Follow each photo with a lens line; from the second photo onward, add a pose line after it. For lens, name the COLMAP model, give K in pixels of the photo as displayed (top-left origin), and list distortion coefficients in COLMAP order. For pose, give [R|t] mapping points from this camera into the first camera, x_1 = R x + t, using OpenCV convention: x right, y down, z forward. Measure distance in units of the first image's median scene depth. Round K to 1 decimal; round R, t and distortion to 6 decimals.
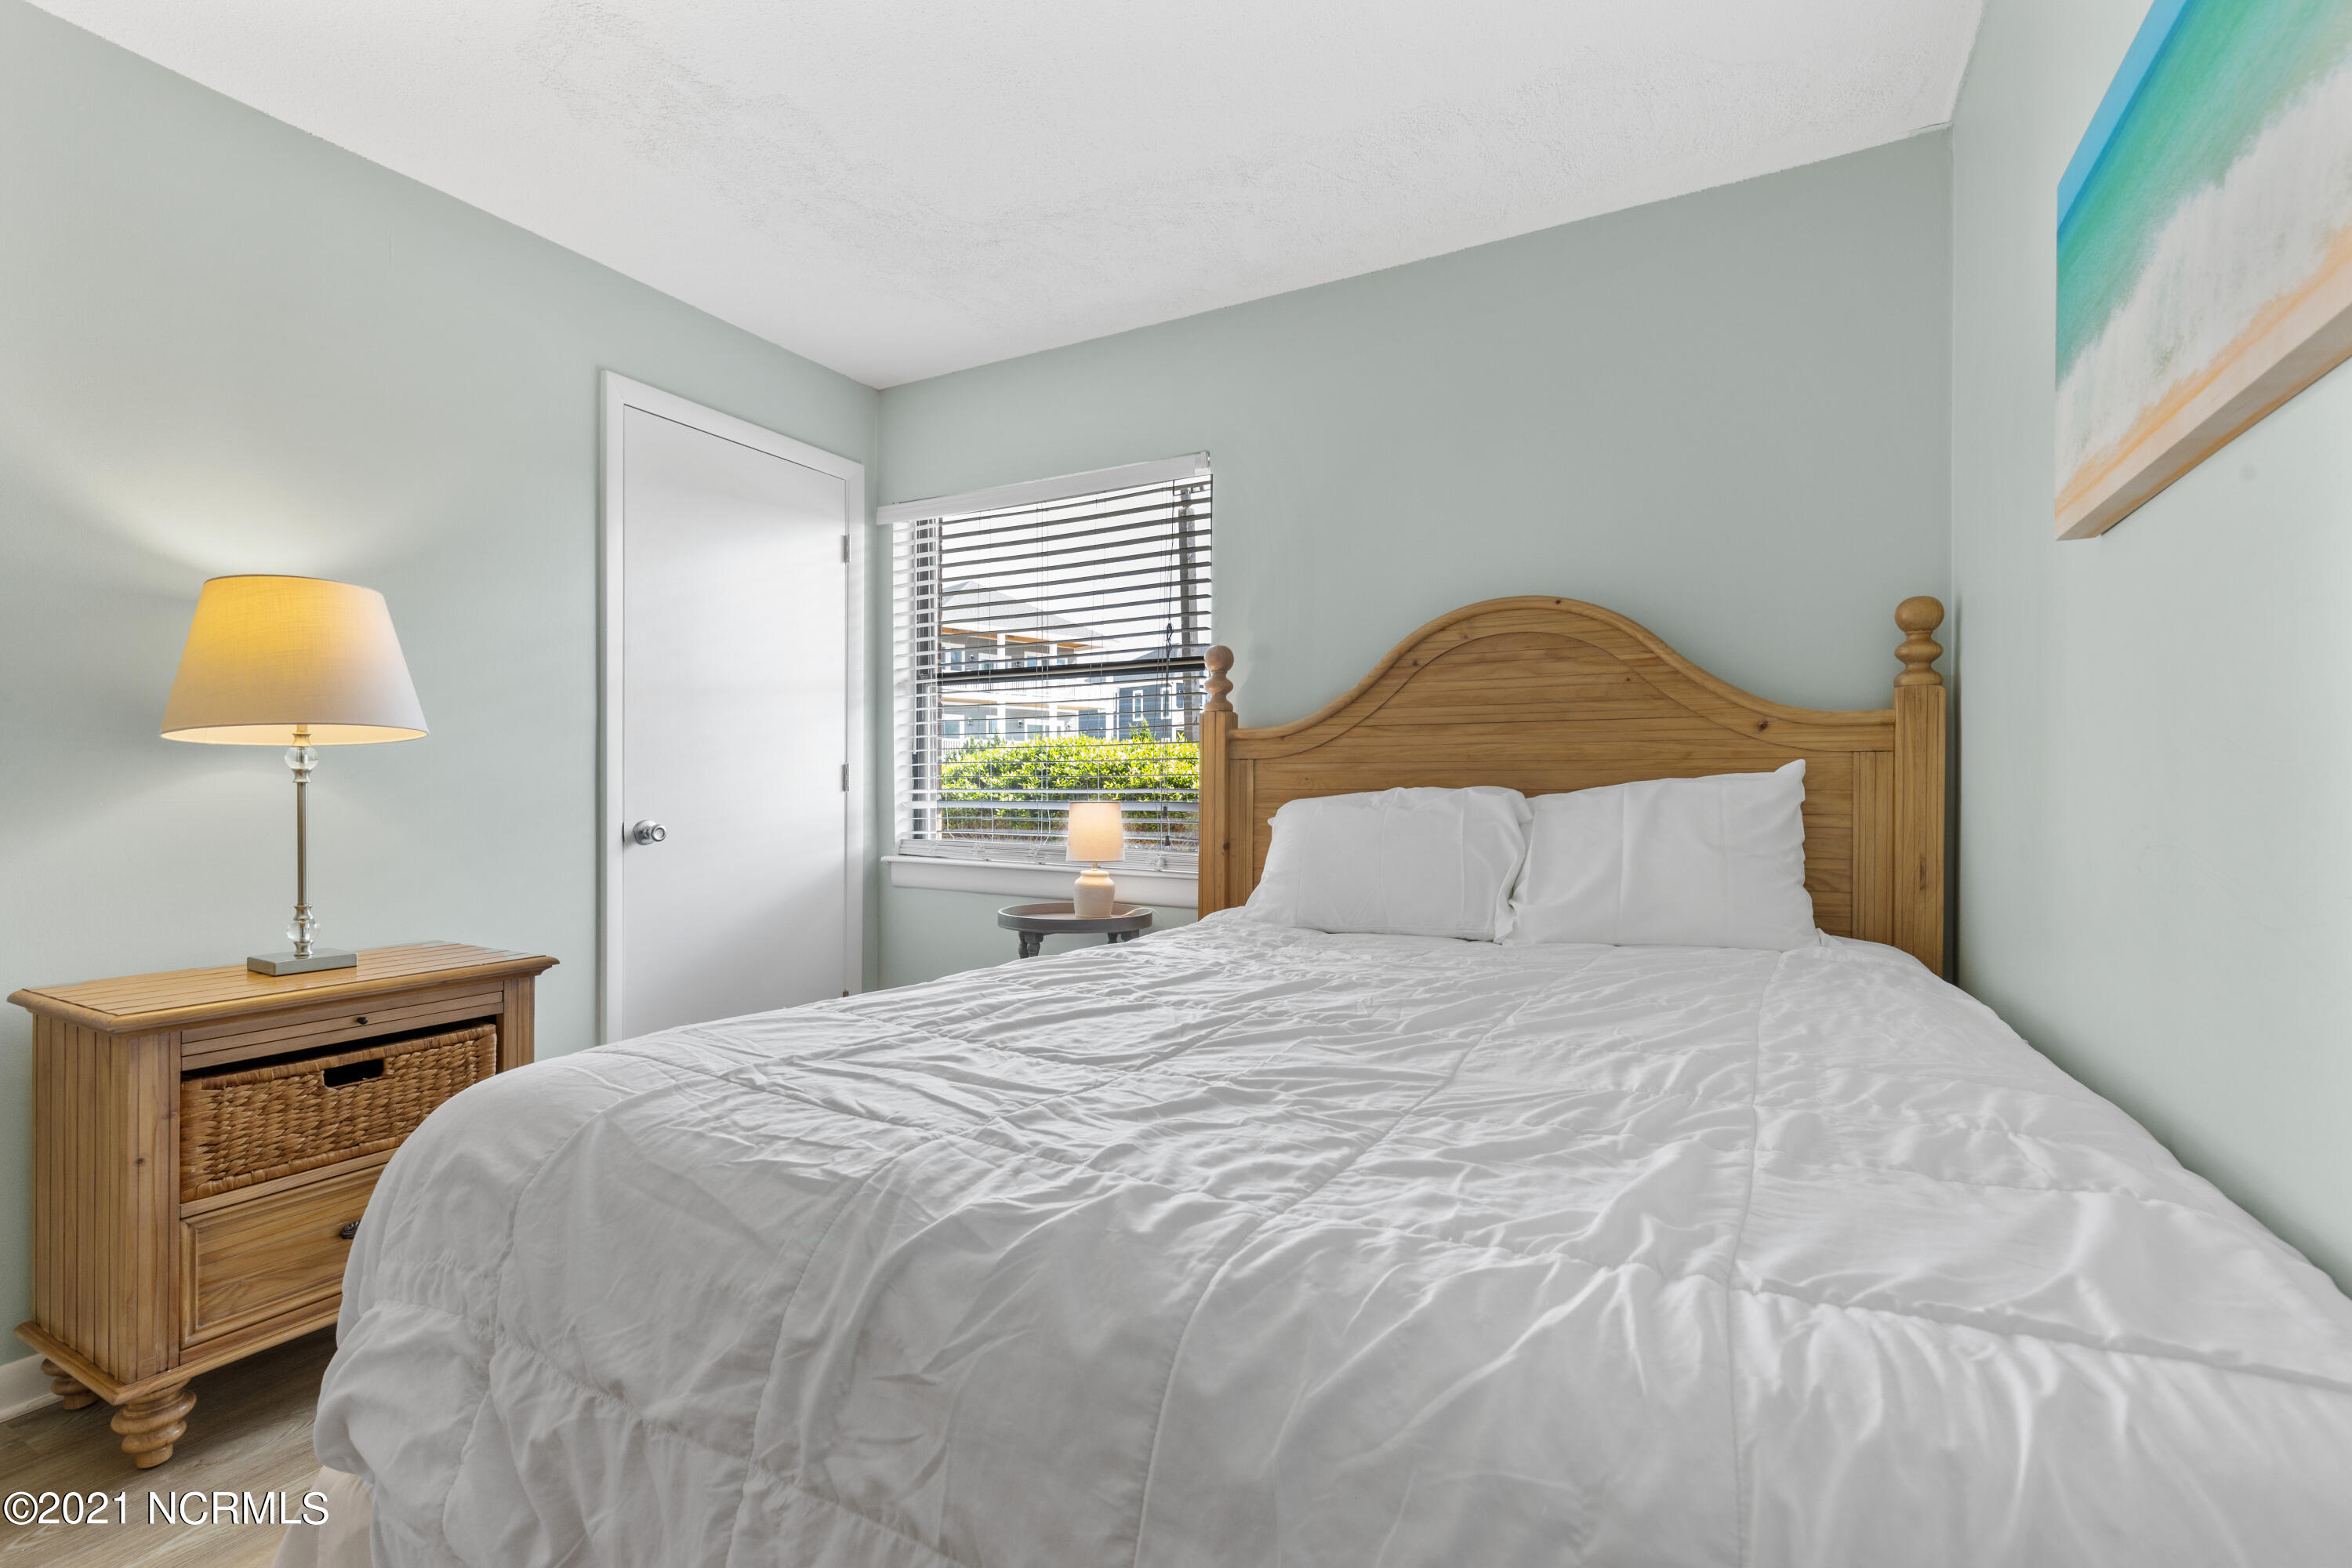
lens RADIAL K [[1024.6, 0, 1178.8], [0, 1024.6, 788.4], [0, 0, 1]] dist [0.003792, 0.000124]
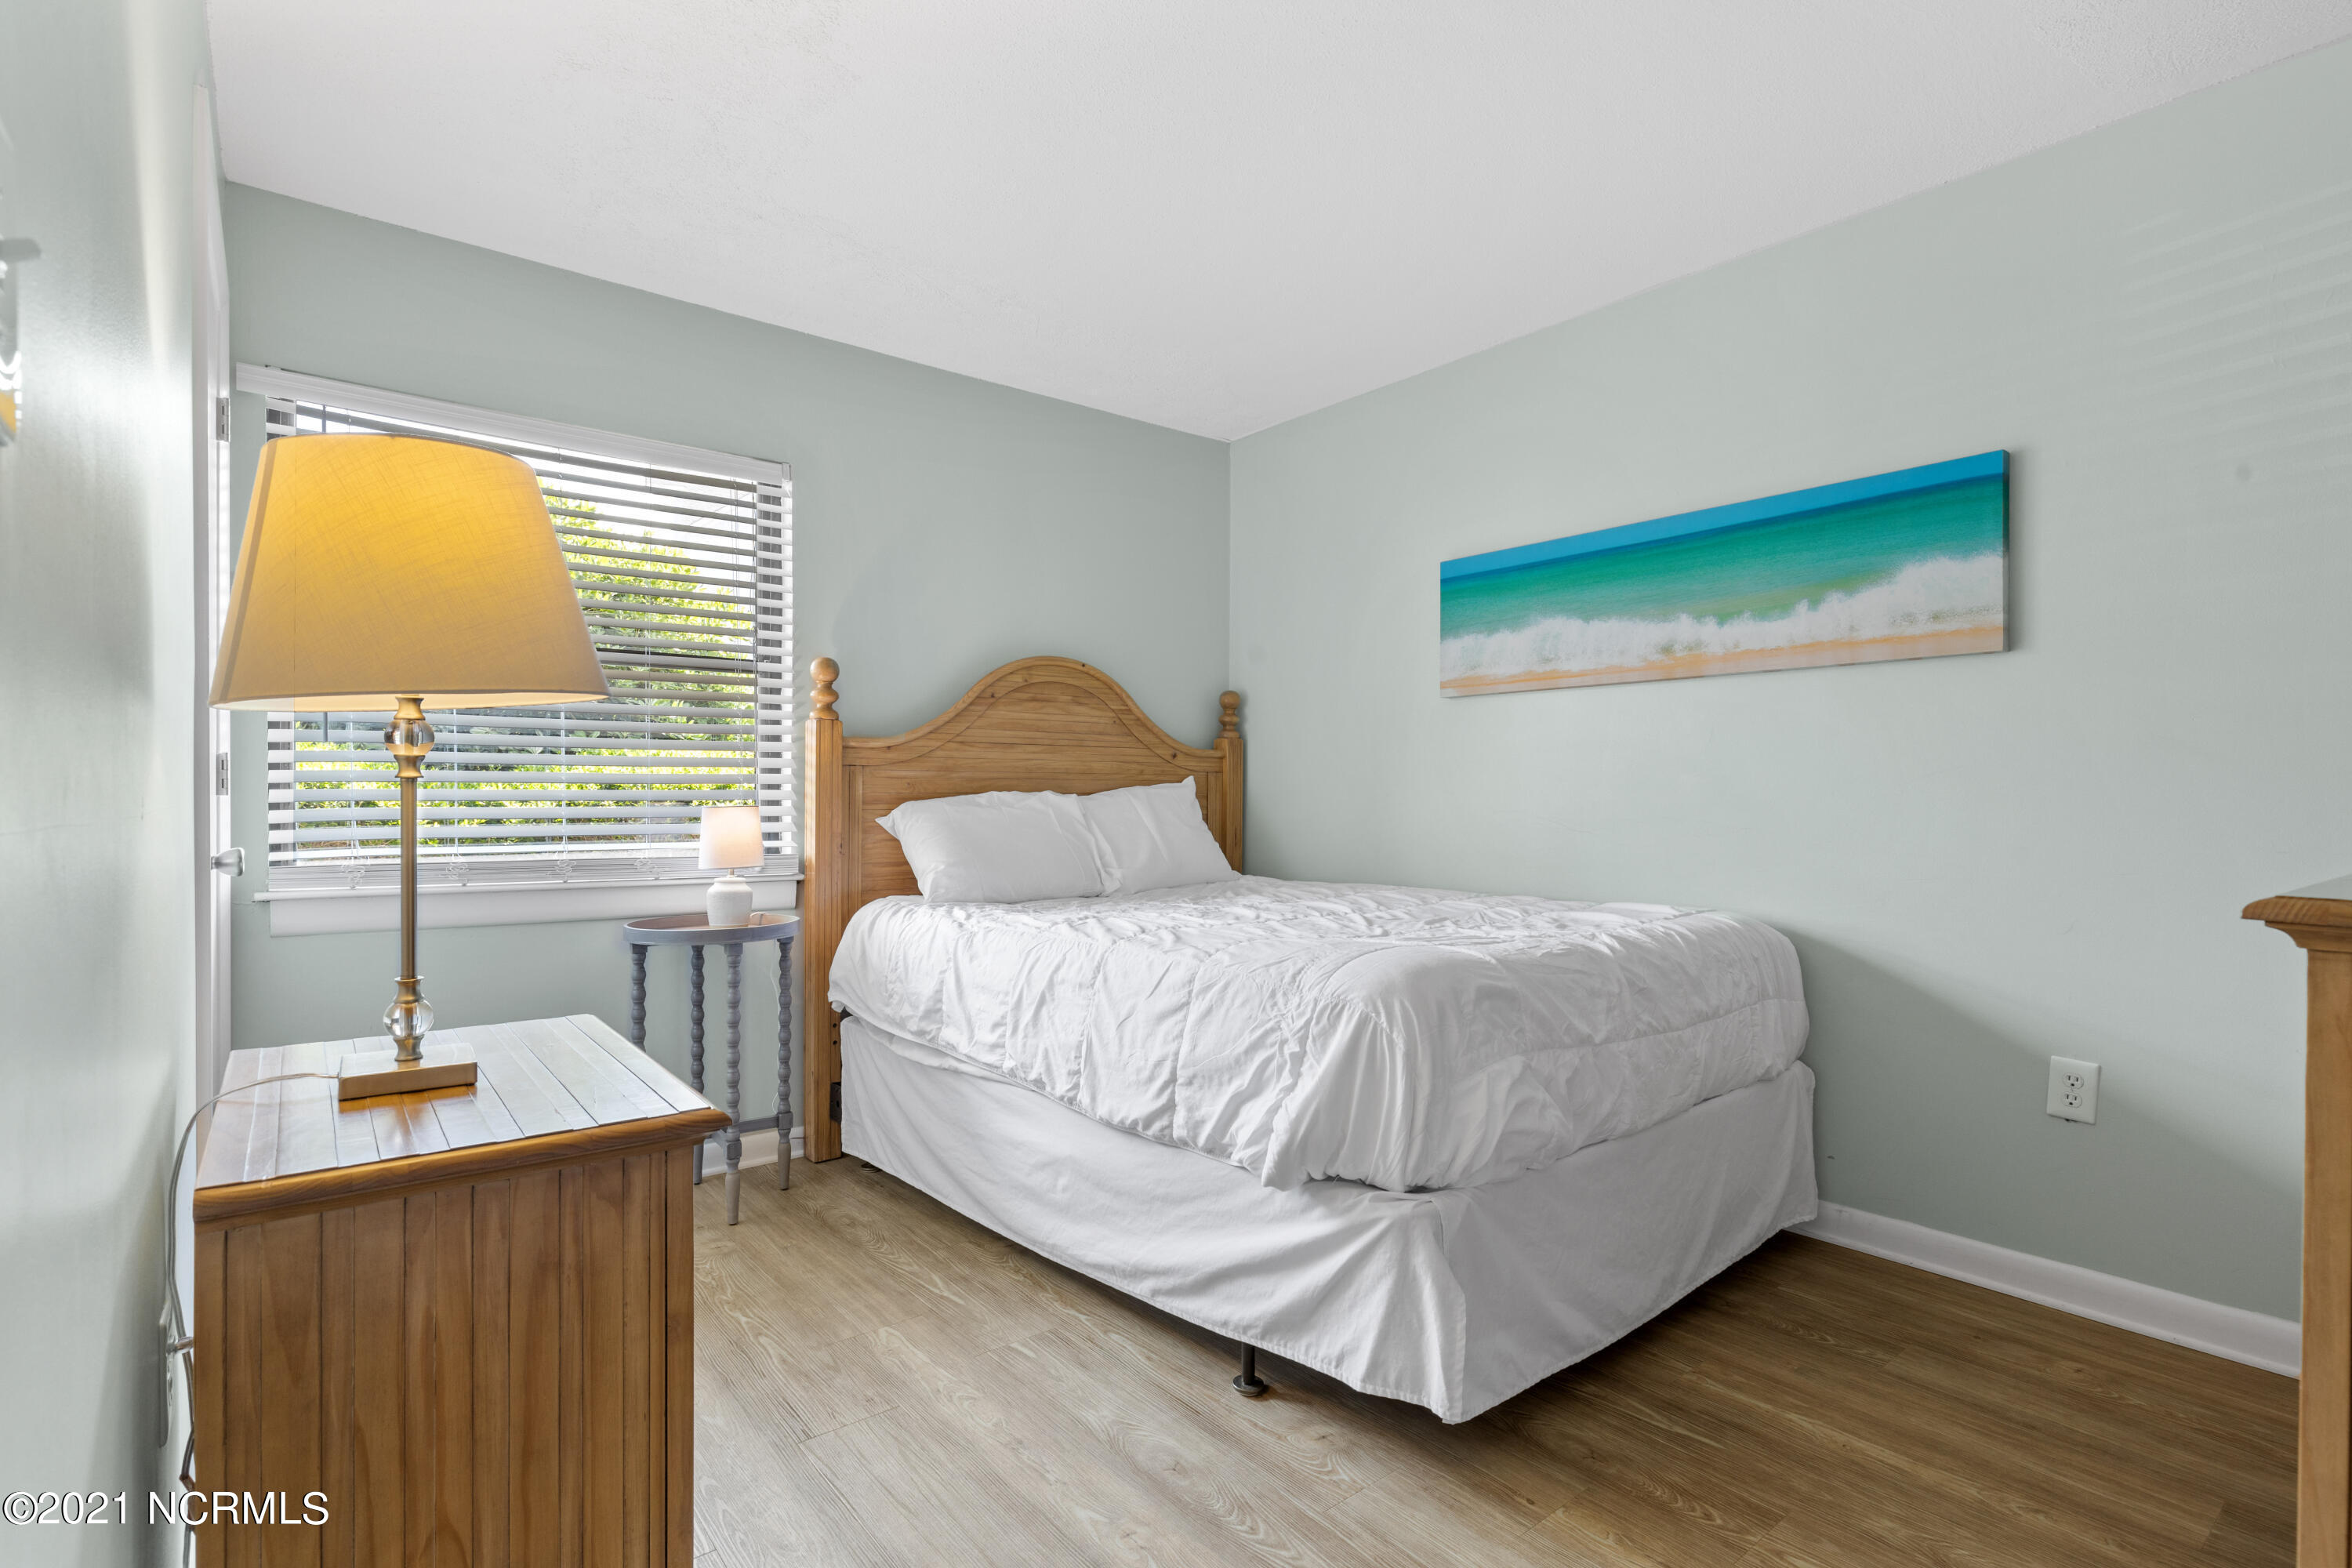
lens RADIAL K [[1102.7, 0, 1181.1], [0, 1102.7, 790.1], [0, 0, 1]] dist [0.001326, -0.000383]
pose [[0.390388, 0.004489, 0.920639, -1.001160], [-0.001815, 0.999990, -0.004107, 0.002748], [-0.920649, -0.000068, 0.390392, 0.248441]]
